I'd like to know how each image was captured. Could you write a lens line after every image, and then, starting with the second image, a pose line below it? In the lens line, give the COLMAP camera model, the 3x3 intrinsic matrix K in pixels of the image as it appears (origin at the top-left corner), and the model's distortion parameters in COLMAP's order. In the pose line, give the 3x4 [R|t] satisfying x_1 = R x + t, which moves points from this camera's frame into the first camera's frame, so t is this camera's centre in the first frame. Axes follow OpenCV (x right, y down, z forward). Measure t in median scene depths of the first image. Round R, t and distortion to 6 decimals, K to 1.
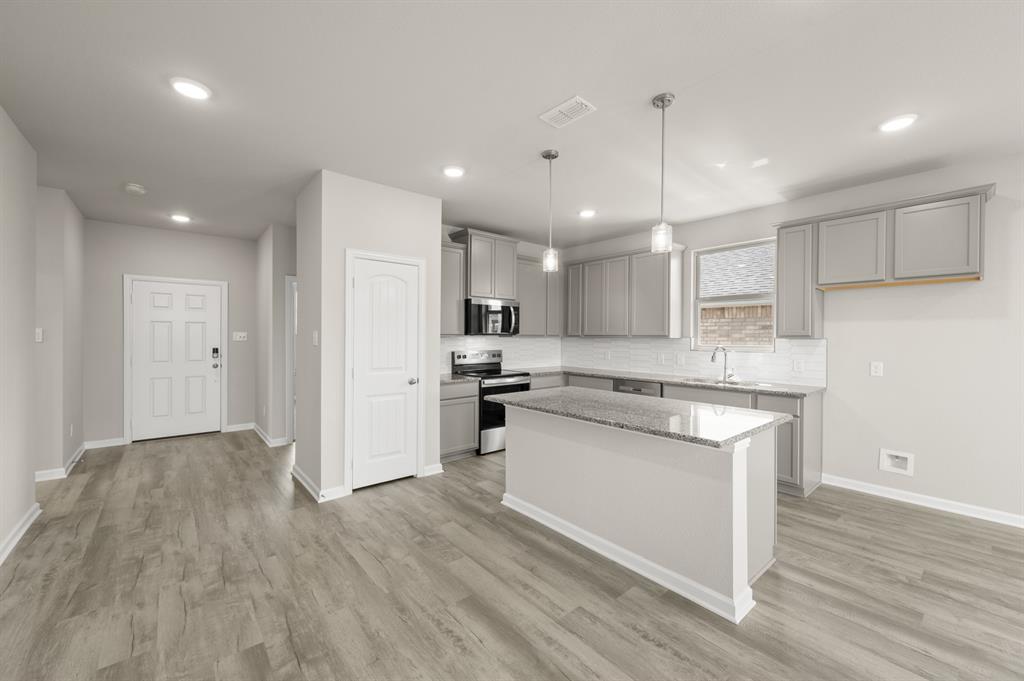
lens RADIAL K [[400.7, 0, 514.1], [0, 400.7, 337.9], [0, 0, 1]] dist [0.002241, -0.000855]
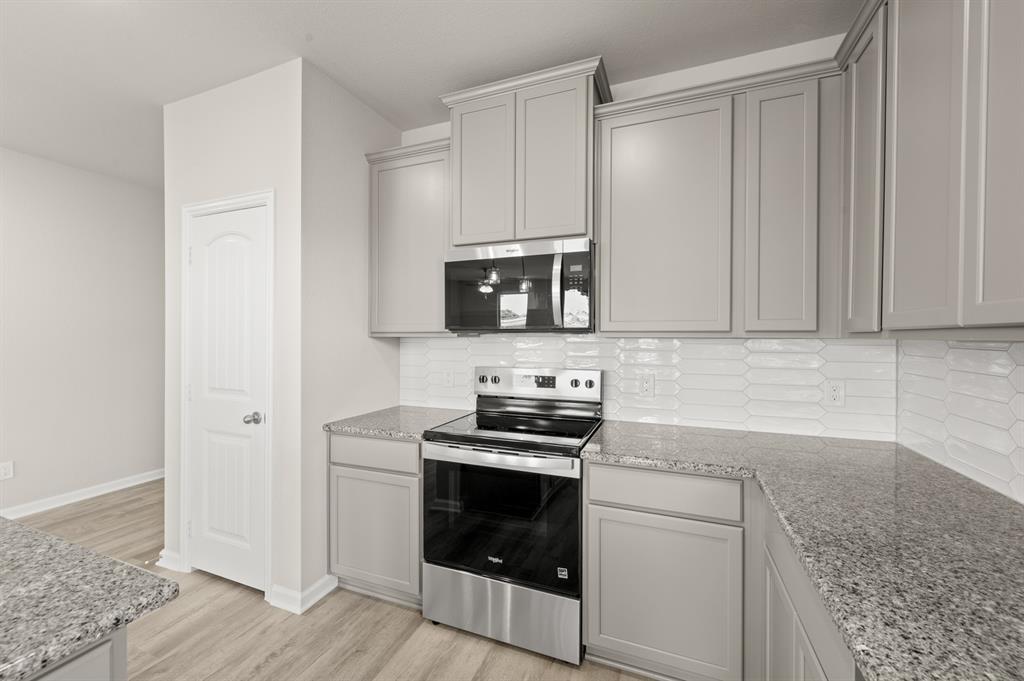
lens RADIAL K [[400.7, 0, 512.9], [0, 400.7, 338.2], [0, 0, 1]] dist [0.002241, -0.000855]
pose [[0.466444, 0.000003, -0.884551, 0.389599], [-0.002390, 0.999996, -0.001257, -0.001093], [0.884548, 0.002700, 0.466442, 1.038580]]
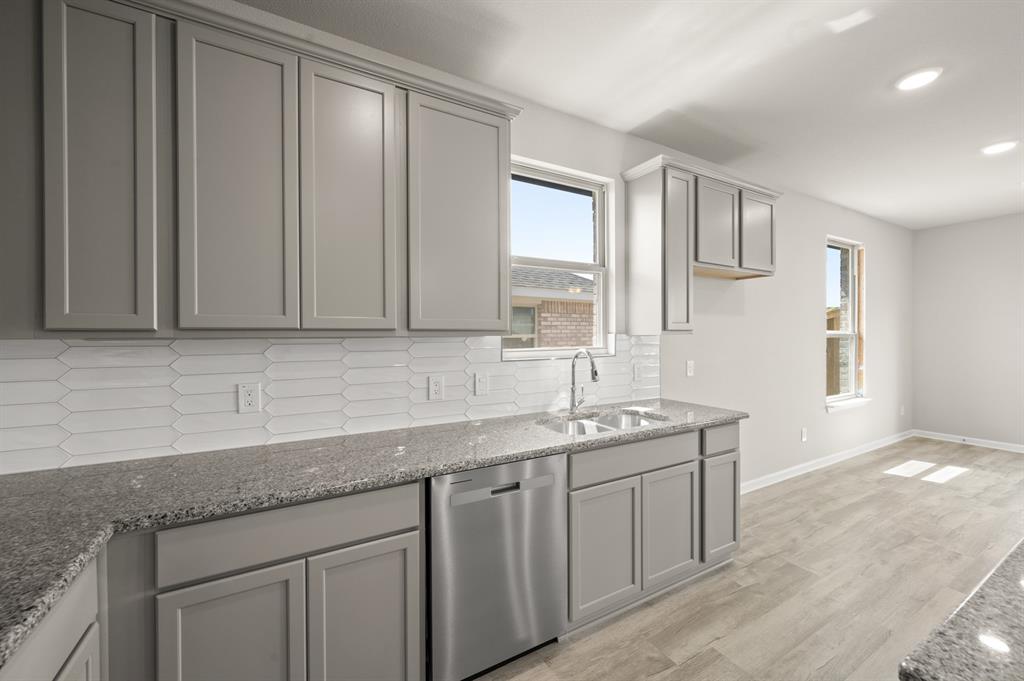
lens RADIAL K [[400.7, 0, 511.8], [0, 400.7, 338.6], [0, 0, 1]] dist [0.002241, -0.000855]
pose [[0.189244, -0.016873, 0.981785, -0.029197], [0.007176, 0.999849, 0.015800, -0.004327], [-0.981904, 0.004056, 0.189336, 1.096005]]
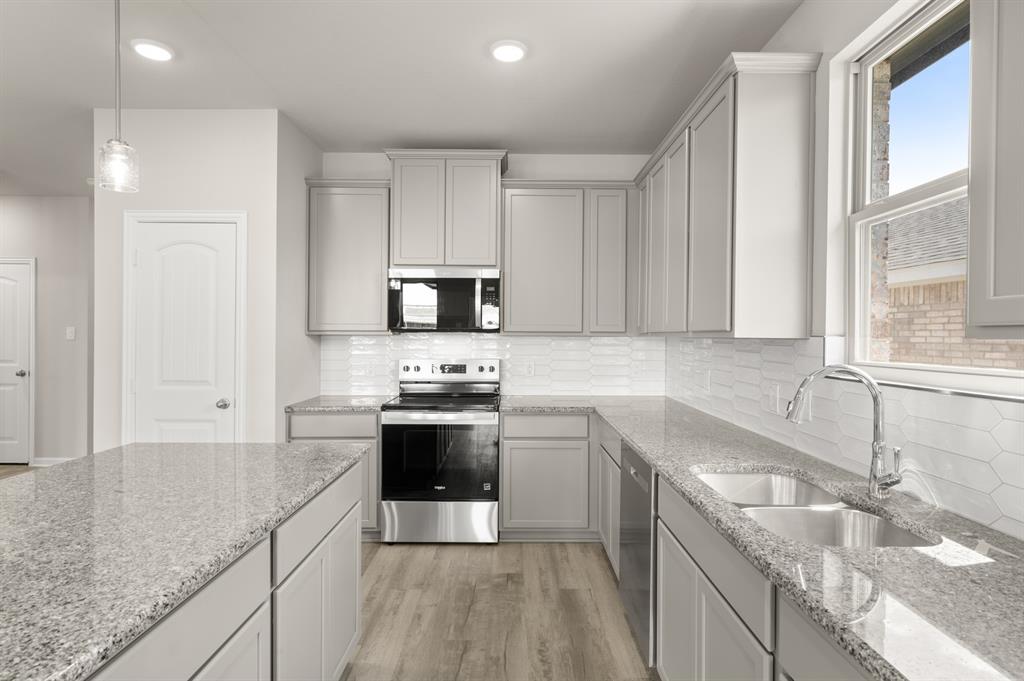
lens RADIAL K [[533.0, 0, 512.8], [0, 533.0, 335.9], [0, 0, 1]] dist [0.002208, 0.000729]
pose [[0.762150, -0.000024, -0.647401, 0.641388], [-0.002694, 0.999991, -0.003208, 0.001089], [0.647395, 0.004190, 0.762143, 0.637479]]
